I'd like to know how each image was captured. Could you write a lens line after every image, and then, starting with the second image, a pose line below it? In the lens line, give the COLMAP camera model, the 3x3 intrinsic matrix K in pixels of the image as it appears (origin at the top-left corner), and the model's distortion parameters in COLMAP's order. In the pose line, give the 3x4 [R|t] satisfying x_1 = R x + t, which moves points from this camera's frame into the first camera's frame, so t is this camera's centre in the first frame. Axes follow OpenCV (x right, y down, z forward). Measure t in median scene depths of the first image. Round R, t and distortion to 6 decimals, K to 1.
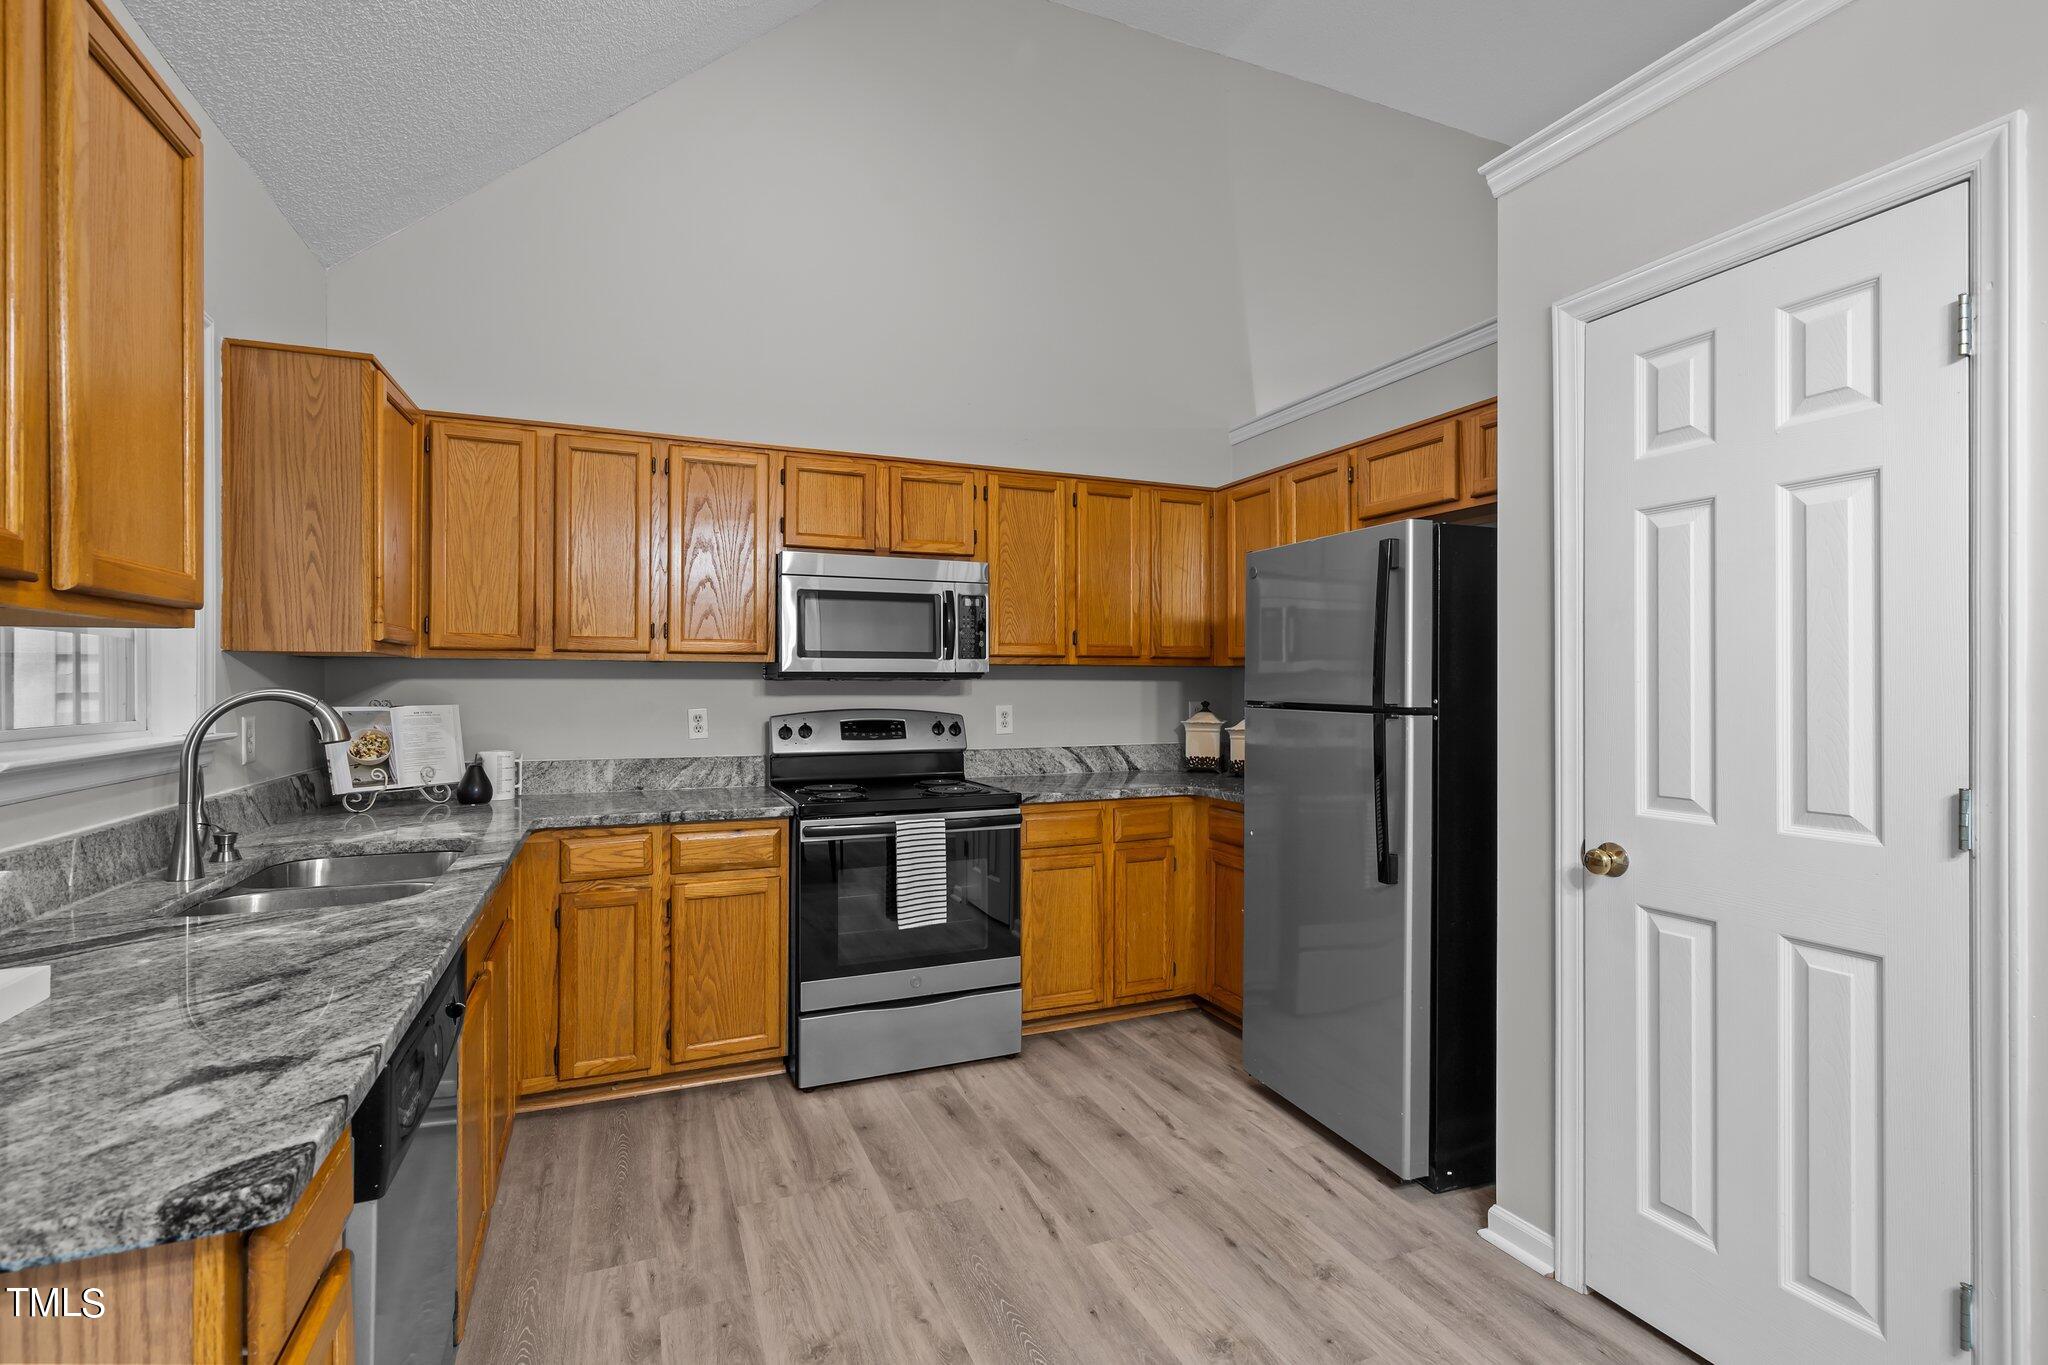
lens RADIAL K [[933.7, 0, 1023.5], [0, 933.7, 680.5], [0, 0, 1]] dist [-0.002661, 0.000117]
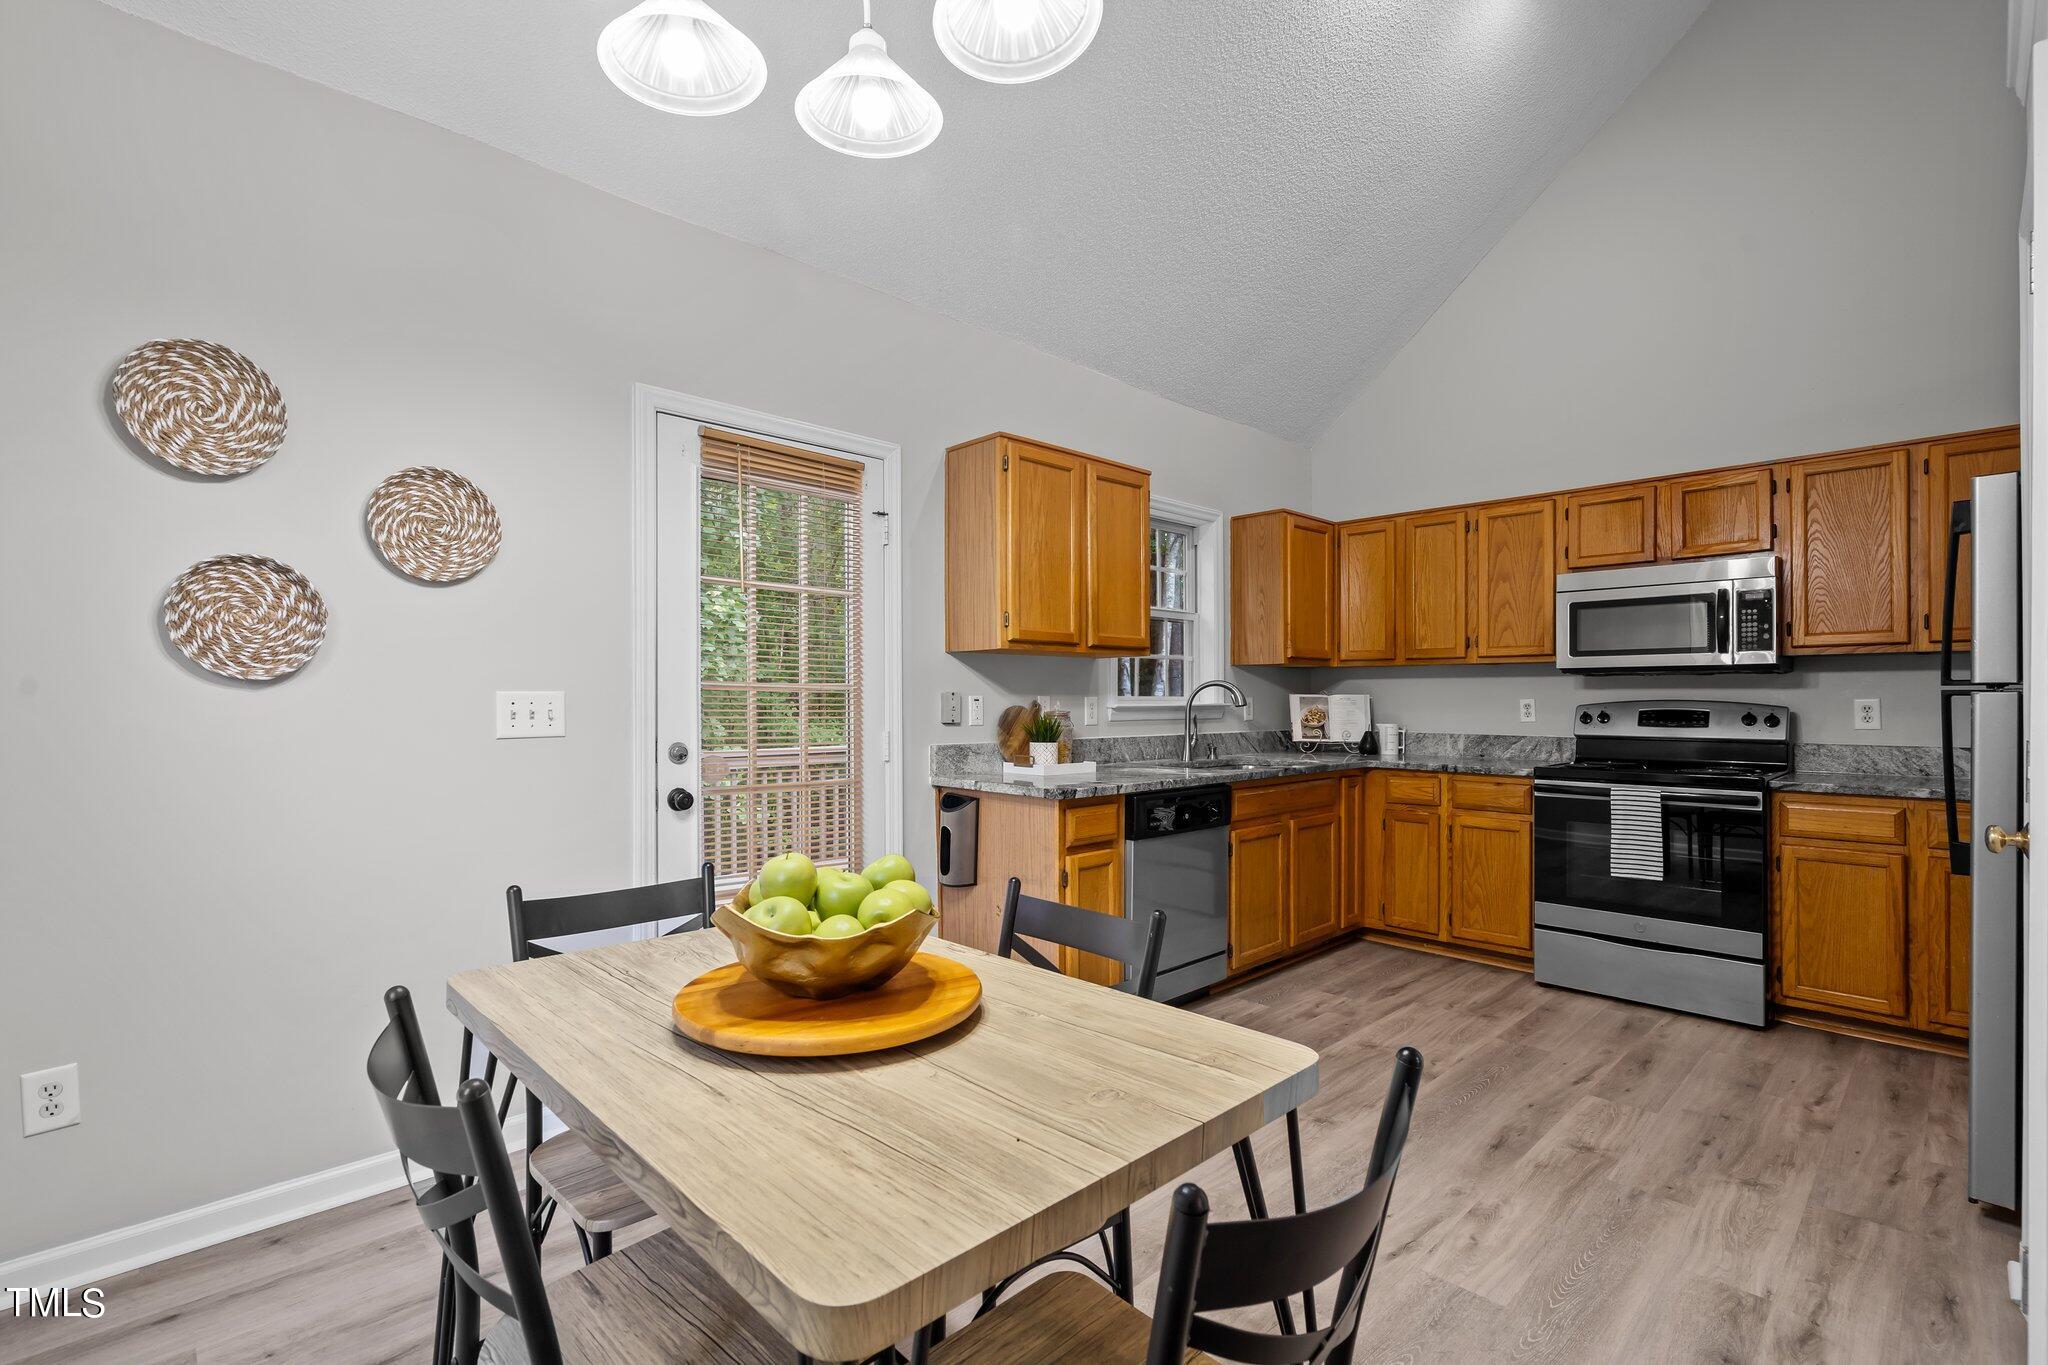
lens RADIAL K [[933.7, 0, 1025.7], [0, 933.7, 691.2], [0, 0, 1]] dist [-0.002661, 0.000117]
pose [[0.364646, -0.008224, -0.931110, 0.738227], [0.002632, 0.999966, -0.007801, 0.032924], [0.931142, 0.000394, 0.364656, -0.160516]]
